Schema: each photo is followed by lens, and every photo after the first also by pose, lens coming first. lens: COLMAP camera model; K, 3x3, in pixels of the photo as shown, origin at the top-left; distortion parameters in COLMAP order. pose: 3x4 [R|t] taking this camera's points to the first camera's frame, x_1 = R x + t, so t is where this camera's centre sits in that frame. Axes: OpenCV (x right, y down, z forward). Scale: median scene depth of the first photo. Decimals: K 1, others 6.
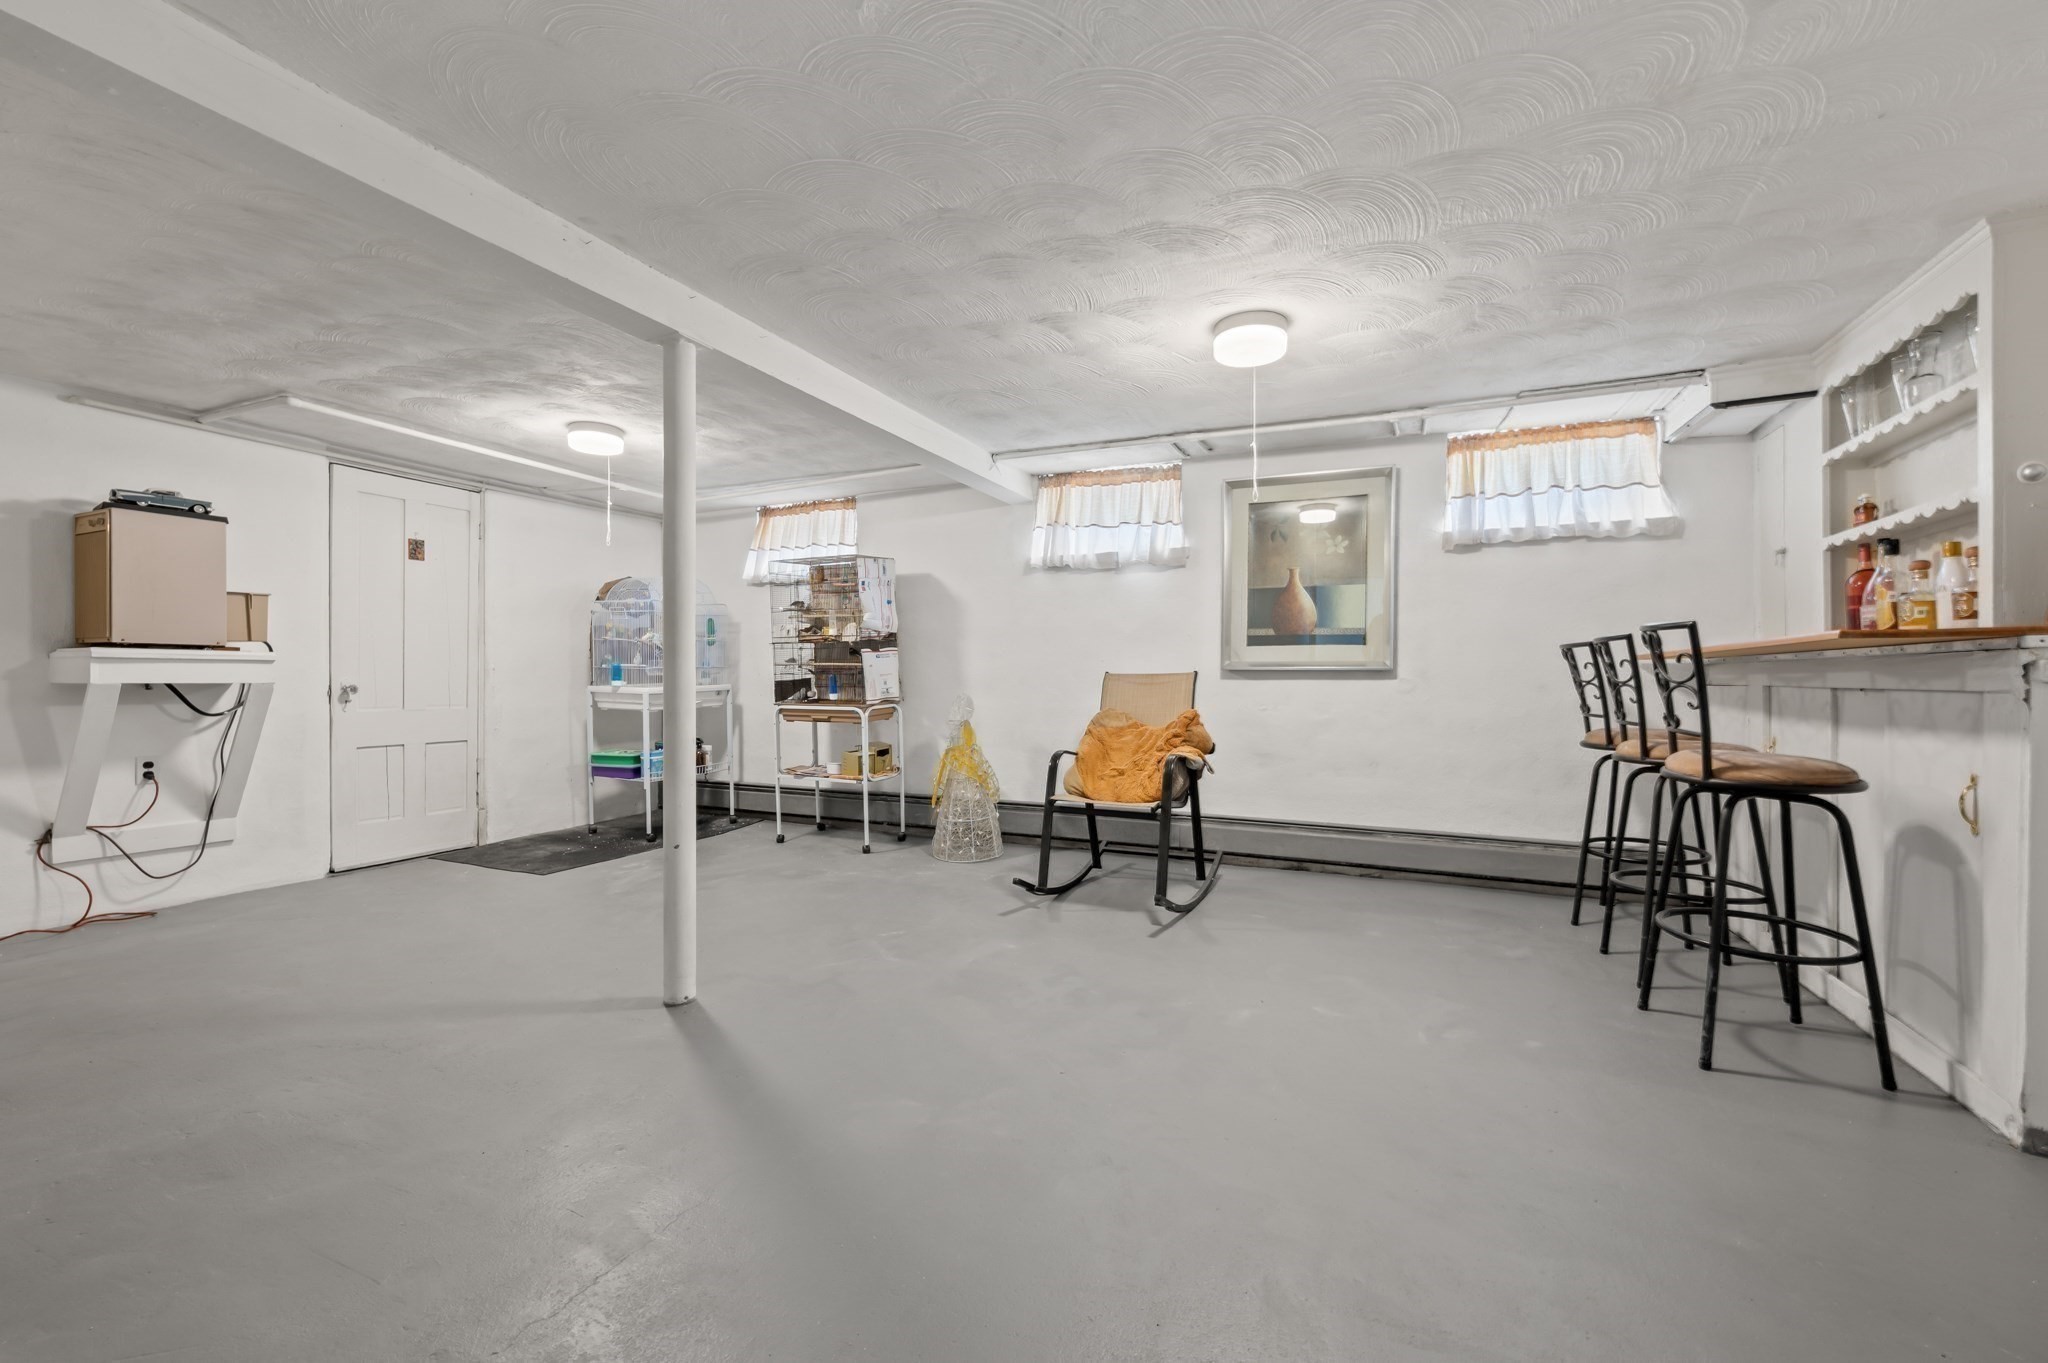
lens RADIAL K [[821.8, 0, 1024.1], [0, 821.8, 679.3], [0, 0, 1]] dist [0.002272, 0.000078]
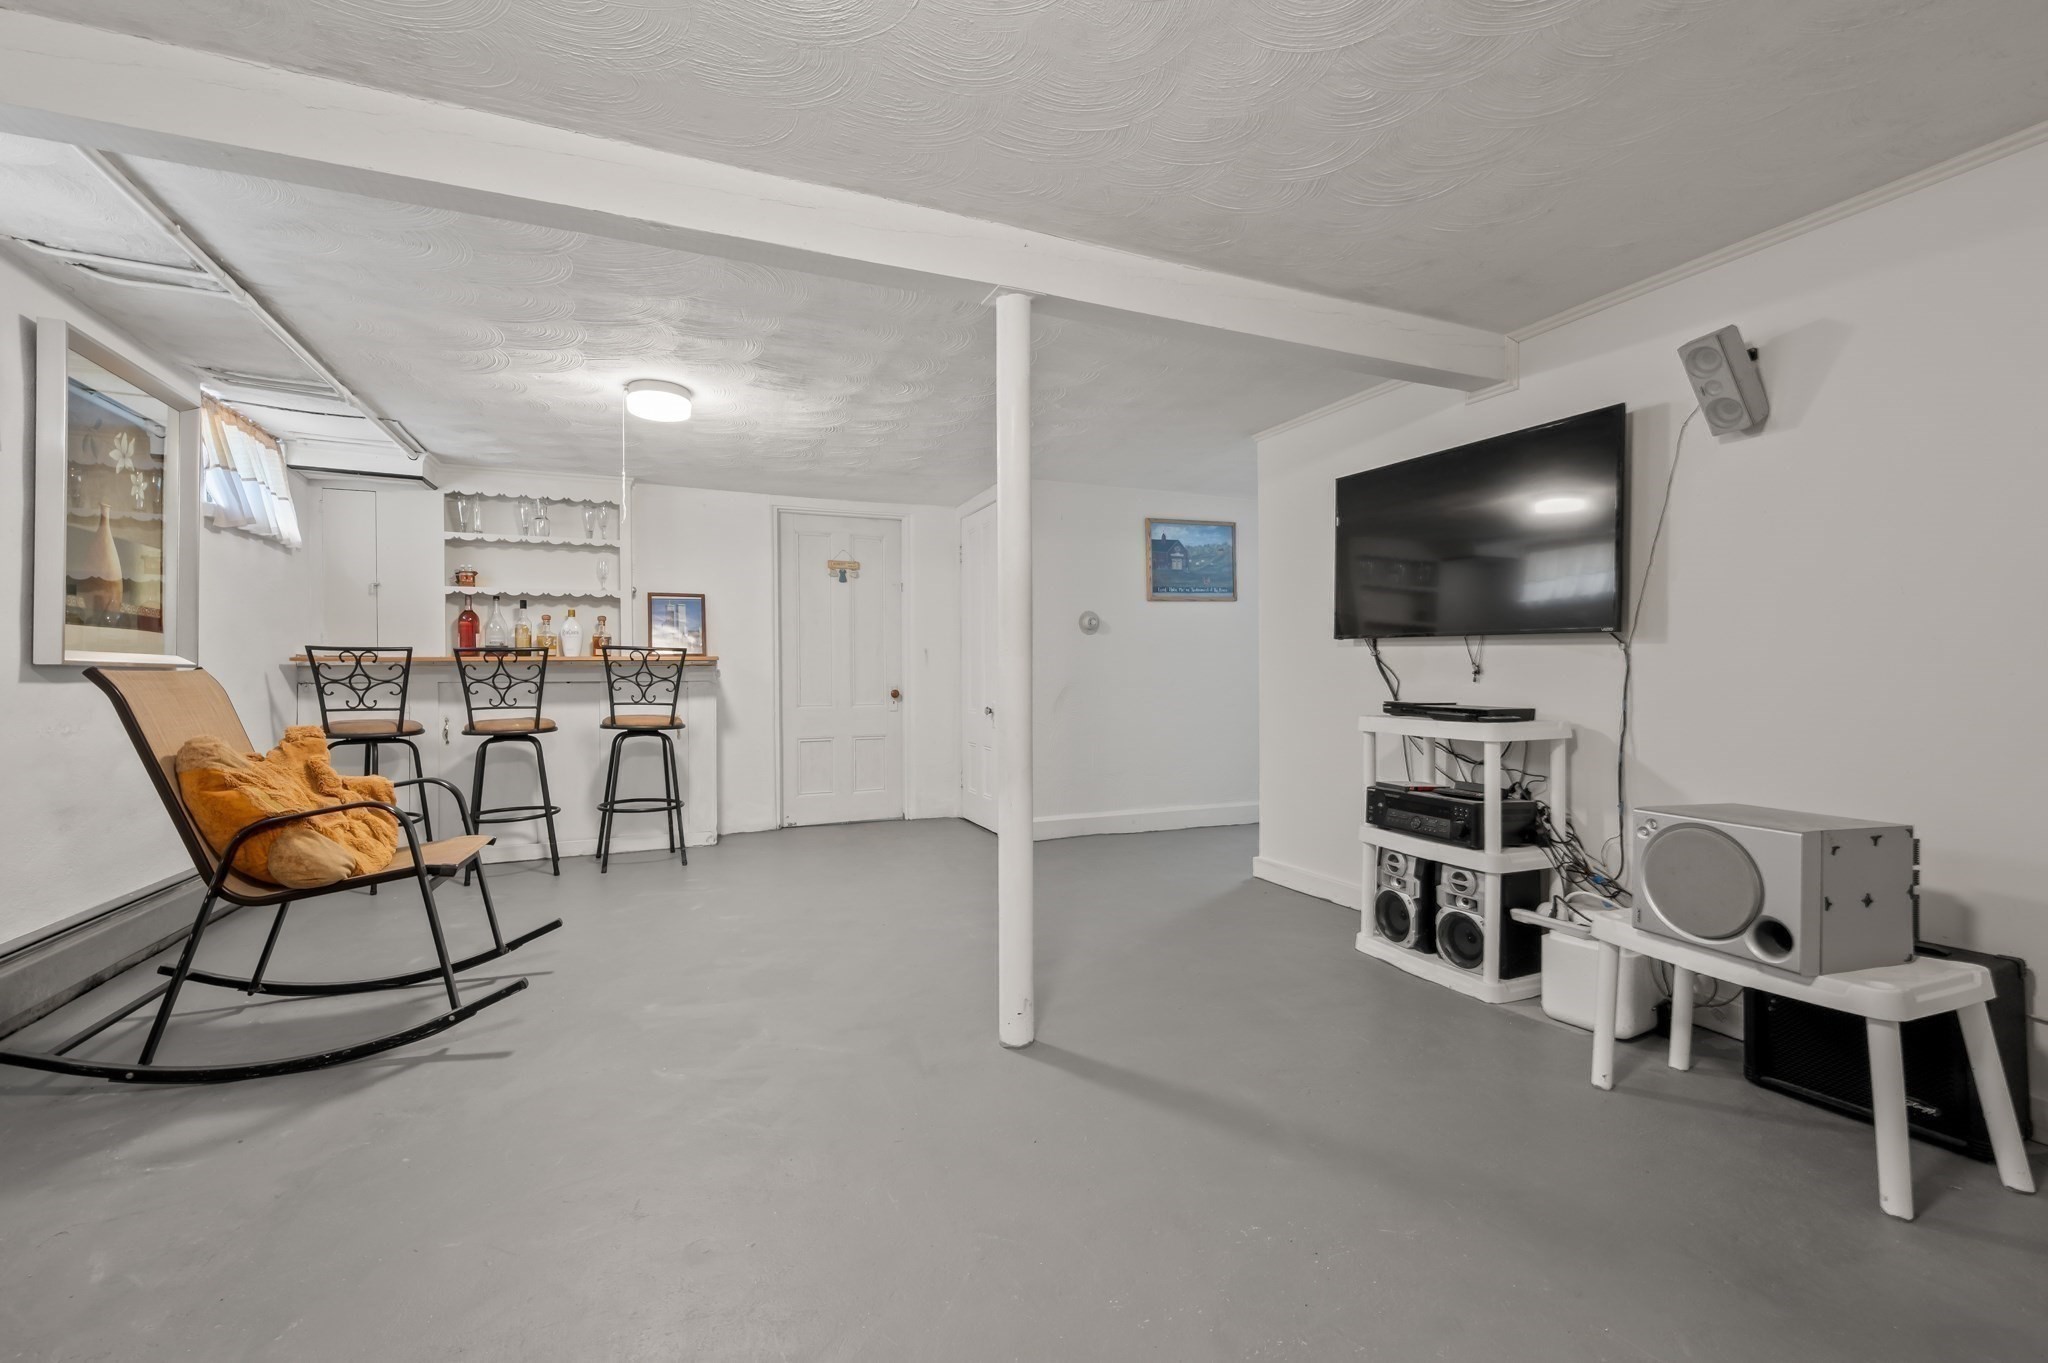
lens RADIAL K [[821.8, 0, 1024.1], [0, 821.8, 679.3], [0, 0, 1]] dist [0.002272, 0.000078]
pose [[-0.725875, -0.000601, 0.687826, -0.779790], [0.004531, 0.999974, 0.005655, -0.003598], [-0.687811, 0.007221, -0.725854, 1.228587]]
